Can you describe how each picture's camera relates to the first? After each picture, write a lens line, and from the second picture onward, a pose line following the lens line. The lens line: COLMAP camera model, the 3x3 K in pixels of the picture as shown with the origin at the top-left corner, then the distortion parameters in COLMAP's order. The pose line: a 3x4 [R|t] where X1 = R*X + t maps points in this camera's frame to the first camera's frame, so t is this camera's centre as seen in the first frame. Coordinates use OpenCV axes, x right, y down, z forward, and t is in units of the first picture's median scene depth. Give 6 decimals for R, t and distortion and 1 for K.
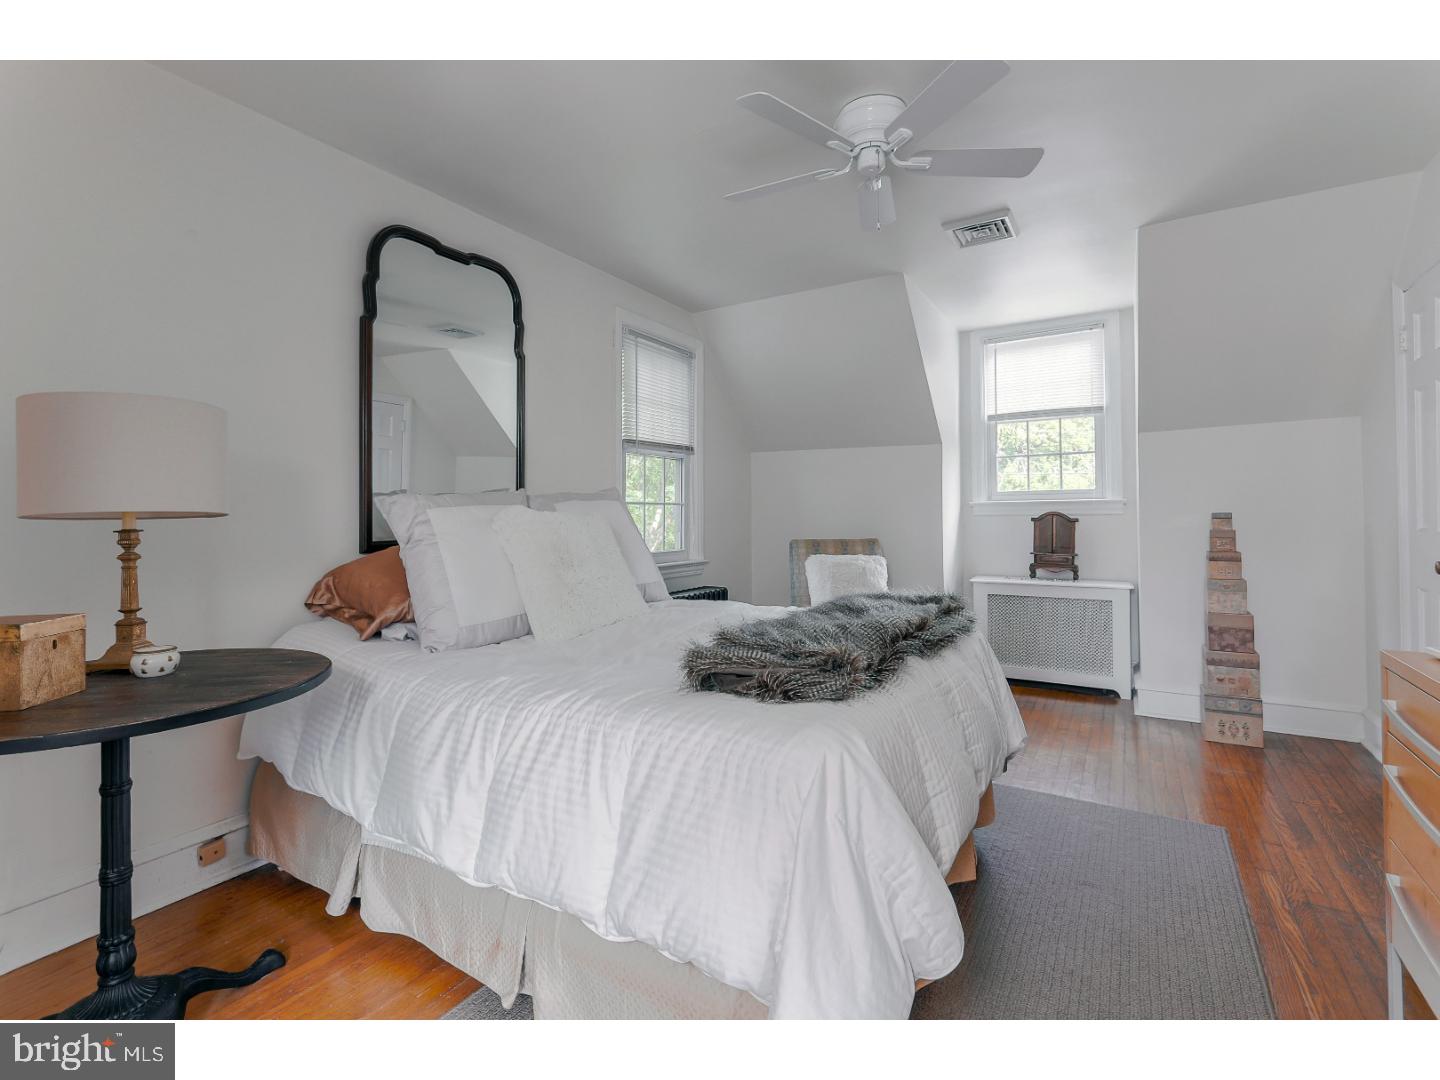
lens RADIAL K [[684.7, 0, 721.5], [0, 684.7, 532.4], [0, 0, 1]] dist [-0.000164, 0.000006]
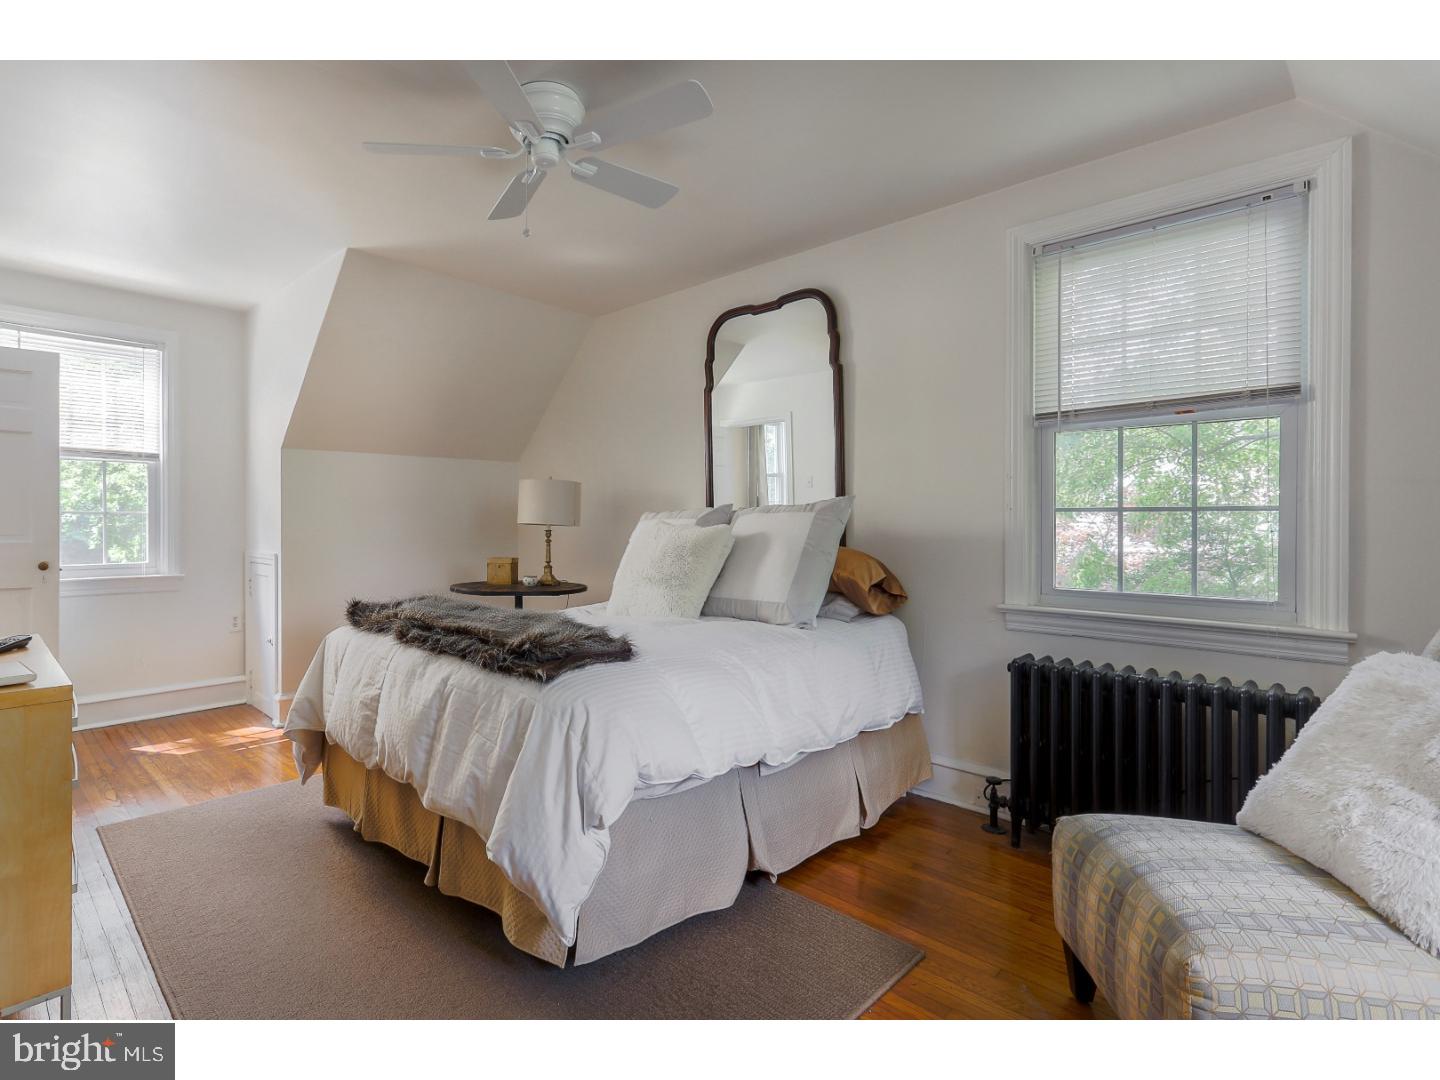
lens RADIAL K [[684.7, 0, 721.5], [0, 684.7, 532.4], [0, 0, 1]] dist [-0.000164, 0.000006]
pose [[-0.200338, 0.014014, -0.979627, 0.736687], [-0.030081, 0.999338, 0.020447, -0.033024], [0.979265, 0.033564, -0.199784, 1.064048]]
